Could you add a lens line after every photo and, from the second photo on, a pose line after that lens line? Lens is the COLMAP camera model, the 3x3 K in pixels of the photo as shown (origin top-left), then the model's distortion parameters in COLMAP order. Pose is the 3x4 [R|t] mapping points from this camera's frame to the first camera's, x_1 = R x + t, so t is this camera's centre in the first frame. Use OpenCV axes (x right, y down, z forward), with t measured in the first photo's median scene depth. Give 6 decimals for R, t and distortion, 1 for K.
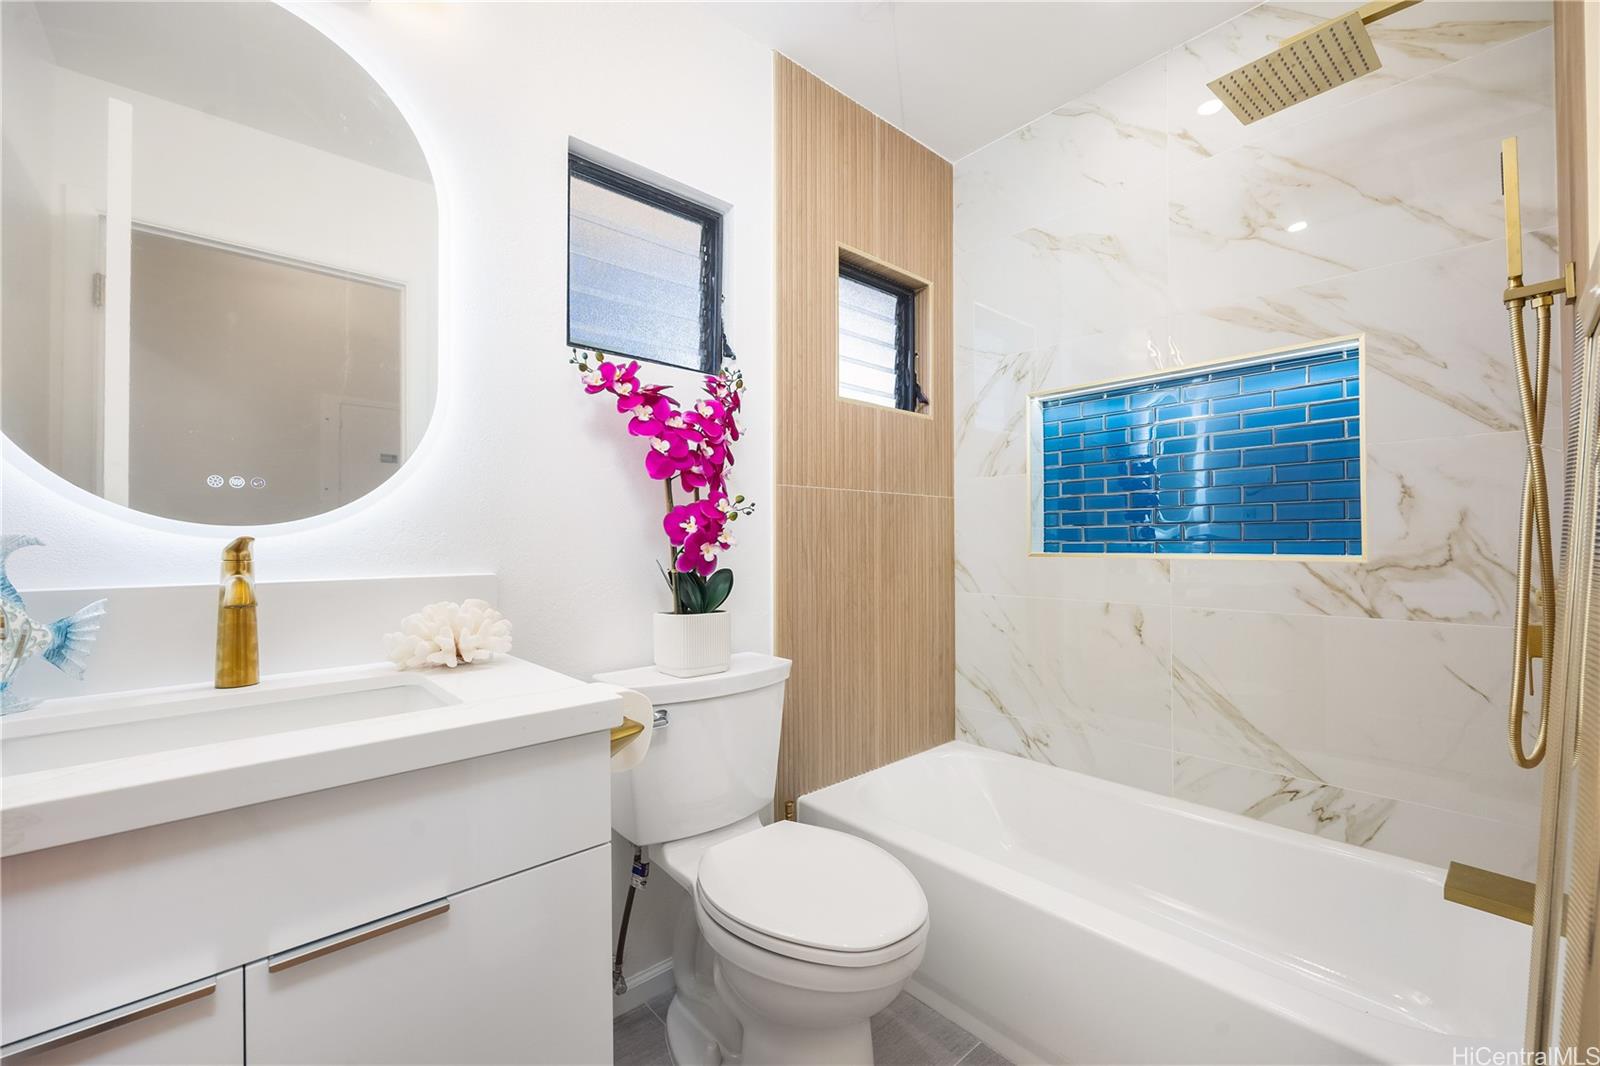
lens RADIAL K [[641.6, 0, 806.3], [0, 641.6, 533.5], [0, 0, 1]] dist [-0.000477, -0.000027]
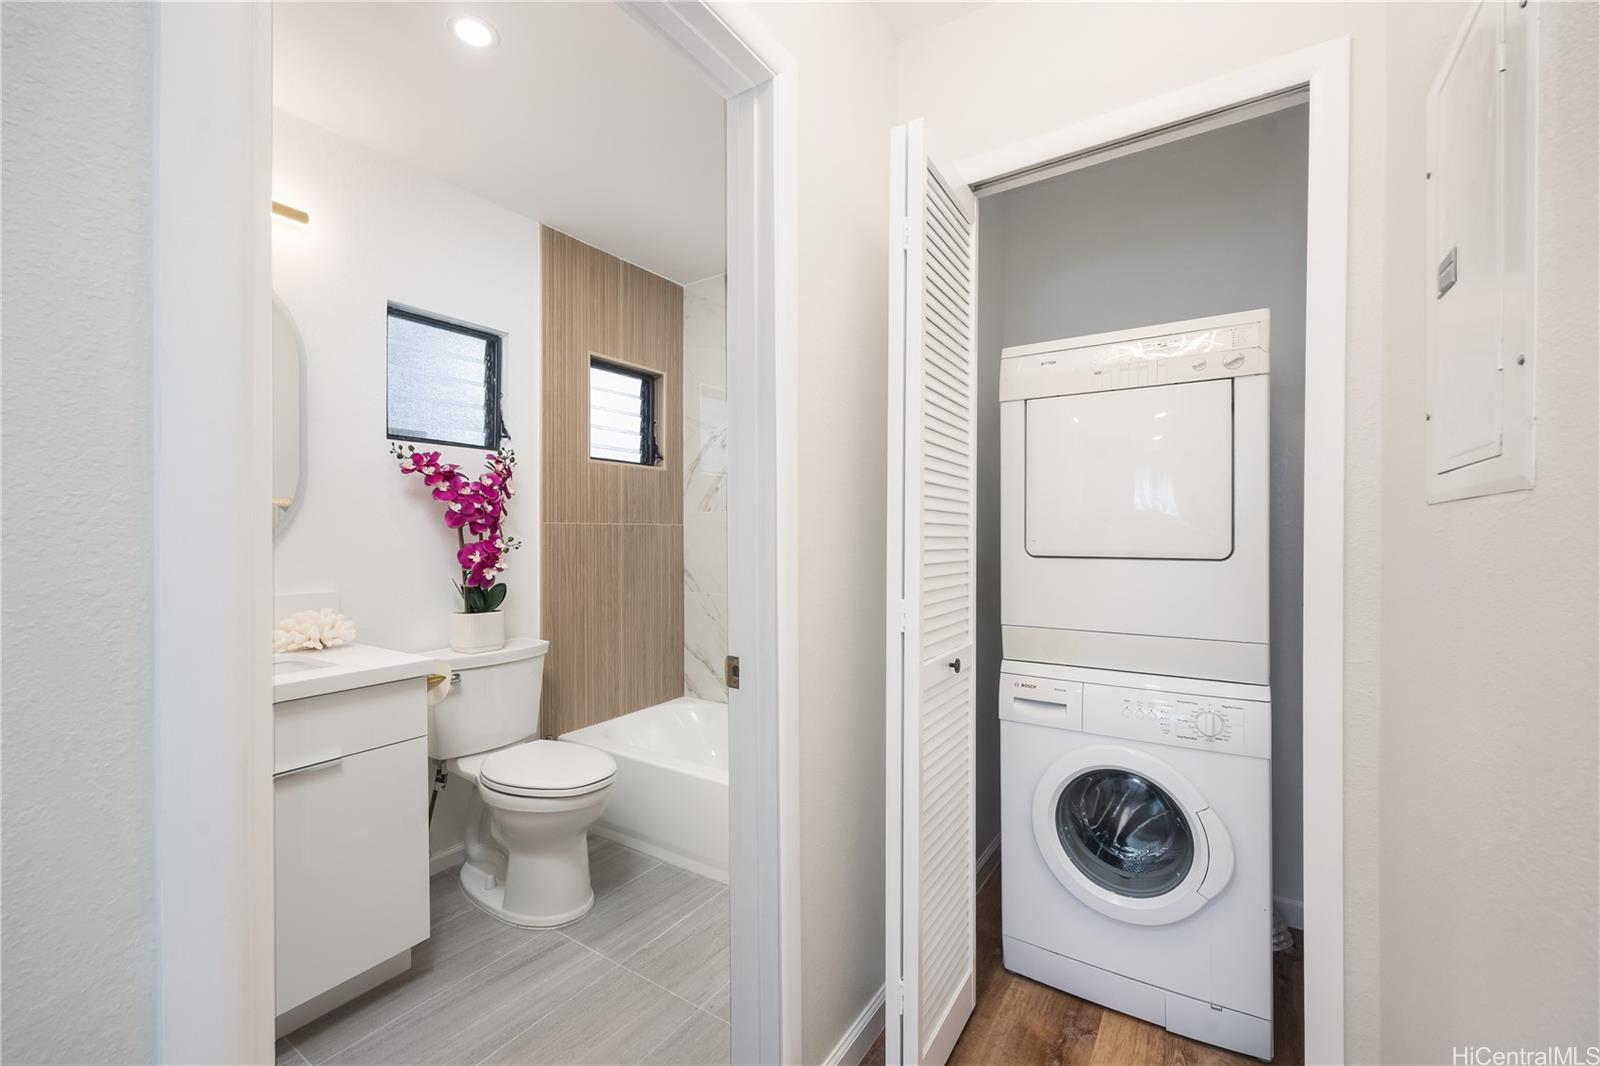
lens RADIAL K [[643.8, 0, 790.7], [0, 643.8, 536.7], [0, 0, 1]] dist [0.001118, 0.000036]
pose [[0.965627, 0.001872, 0.259925, 0.140462], [-0.006722, 0.999820, 0.017770, -0.087379], [-0.259845, -0.018907, 0.965465, -0.661448]]
